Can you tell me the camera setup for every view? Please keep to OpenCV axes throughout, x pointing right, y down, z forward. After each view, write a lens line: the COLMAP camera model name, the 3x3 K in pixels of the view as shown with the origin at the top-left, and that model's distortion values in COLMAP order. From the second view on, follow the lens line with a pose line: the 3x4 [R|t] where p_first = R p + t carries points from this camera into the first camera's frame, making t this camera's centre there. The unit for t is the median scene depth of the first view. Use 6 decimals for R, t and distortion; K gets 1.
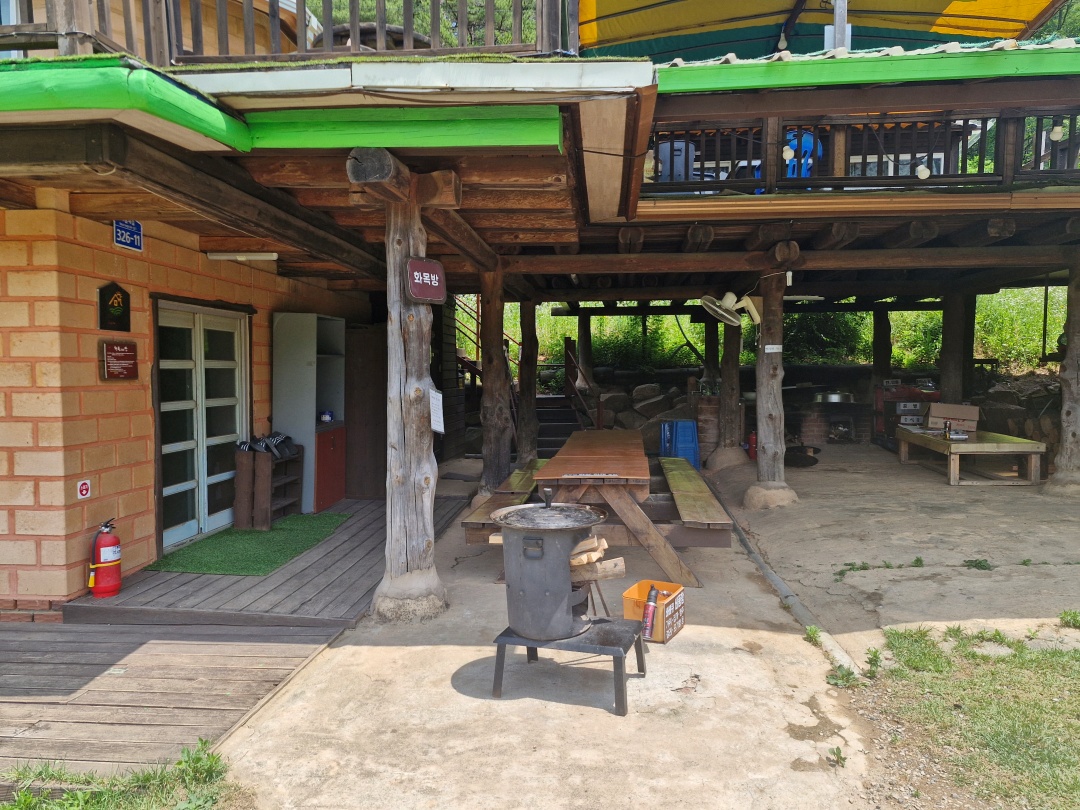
lens RADIAL K [[752.8, 0, 540.0], [0, 752.8, 405.0], [0, 0, 1]] dist [0.083626, -0.091499]
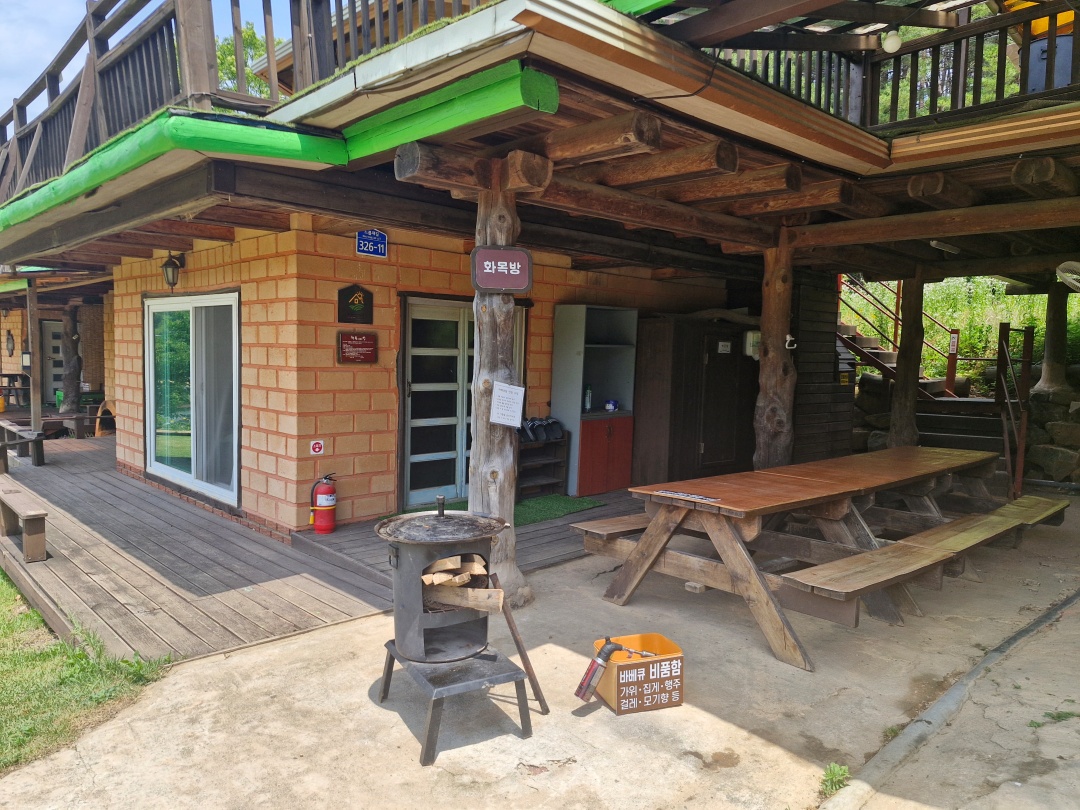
lens RADIAL K [[750.2, 0, 539.5], [0, 750.2, 412.6], [0, 0, 1]] dist [0.083657, -0.093003]
pose [[0.746719, 0.072705, -0.661154, 0.521016], [-0.055296, 0.997353, 0.047223, -0.029113], [0.662837, 0.001296, 0.748762, 0.301509]]
